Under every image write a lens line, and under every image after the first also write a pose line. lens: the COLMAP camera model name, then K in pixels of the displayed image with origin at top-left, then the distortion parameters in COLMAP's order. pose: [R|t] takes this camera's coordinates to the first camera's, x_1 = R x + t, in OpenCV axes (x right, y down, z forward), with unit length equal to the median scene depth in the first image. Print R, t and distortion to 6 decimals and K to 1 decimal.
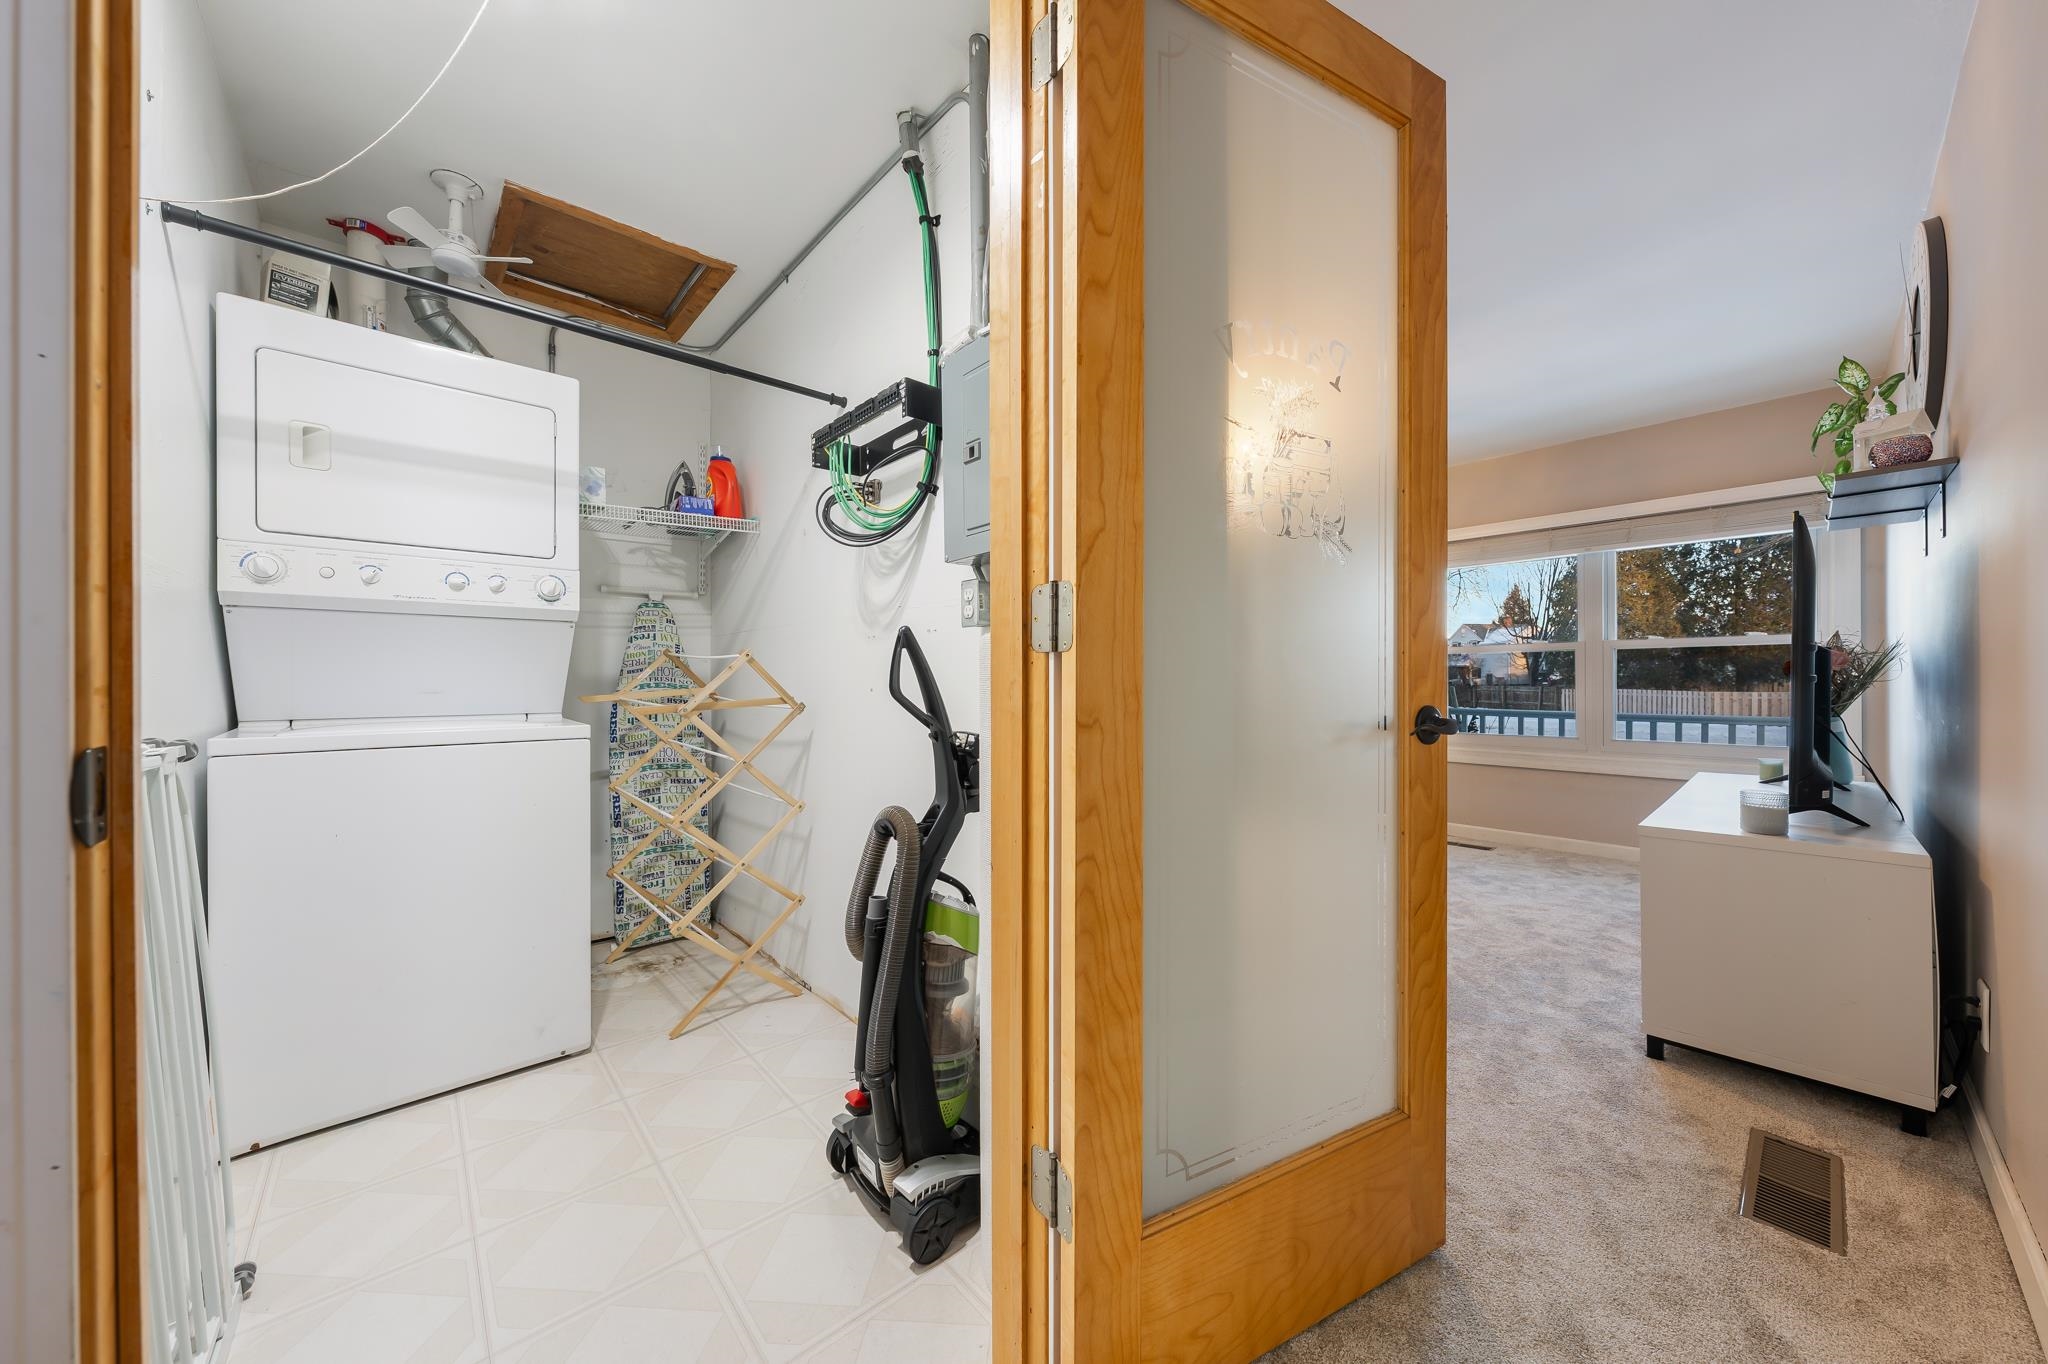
lens RADIAL K [[705.3, 0, 1018.3], [0, 705.3, 675.6], [0, 0, 1]] dist [-0.001416, 0.000023]
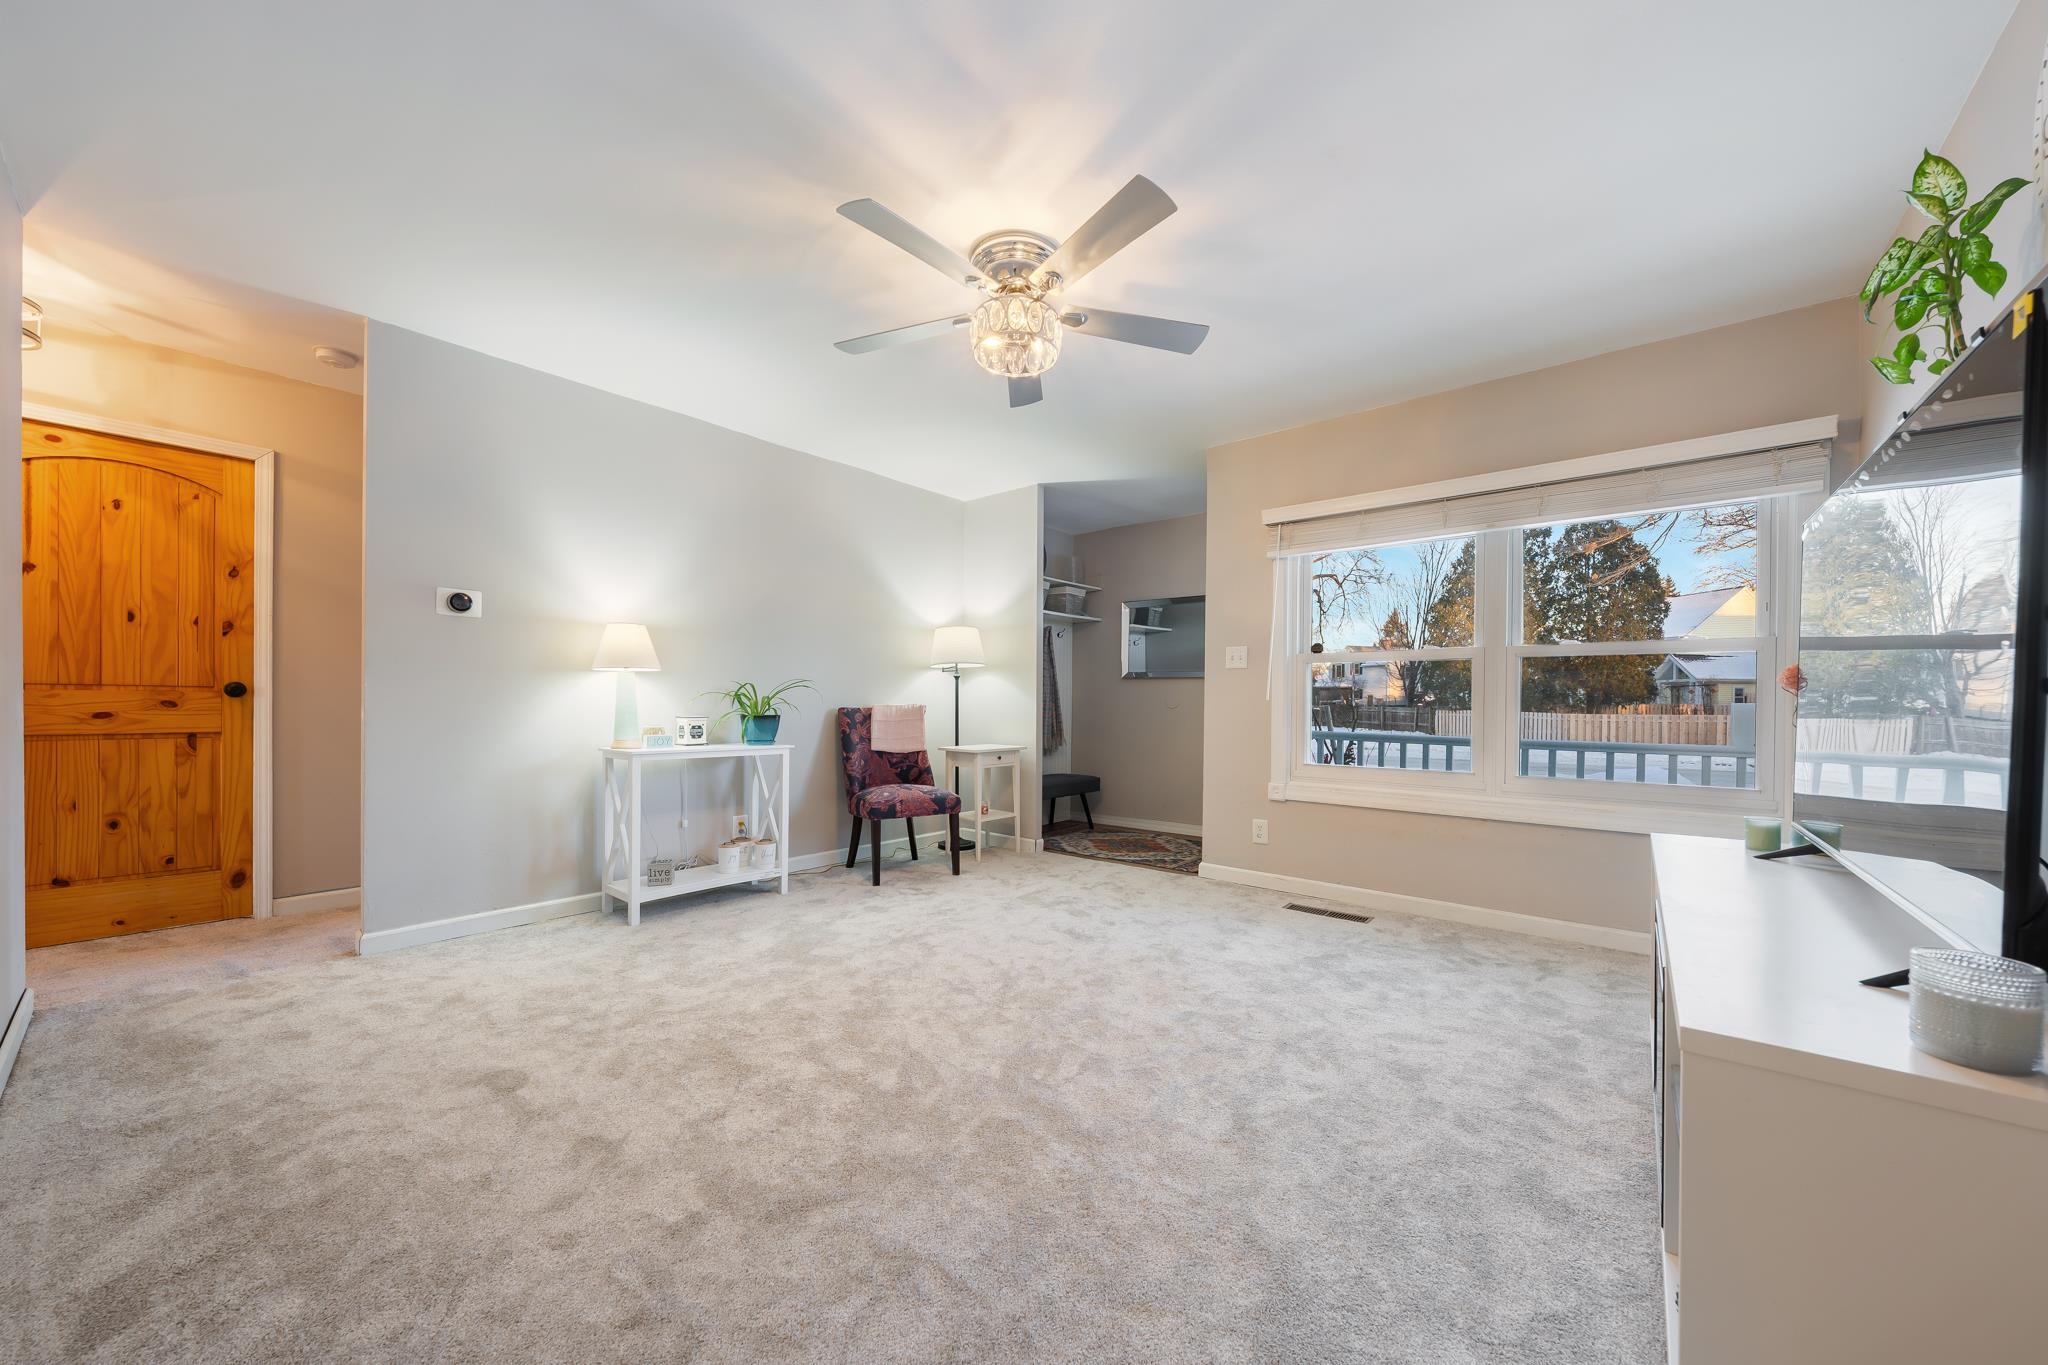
lens RADIAL K [[705.3, 0, 1028.2], [0, 705.3, 701.3], [0, 0, 1]] dist [-0.001416, 0.000023]
pose [[0.990503, 0.008106, 0.137252, 0.181410], [-0.009577, 0.999904, 0.010061, 0.006468], [-0.137157, -0.011280, 0.990485, 0.268375]]
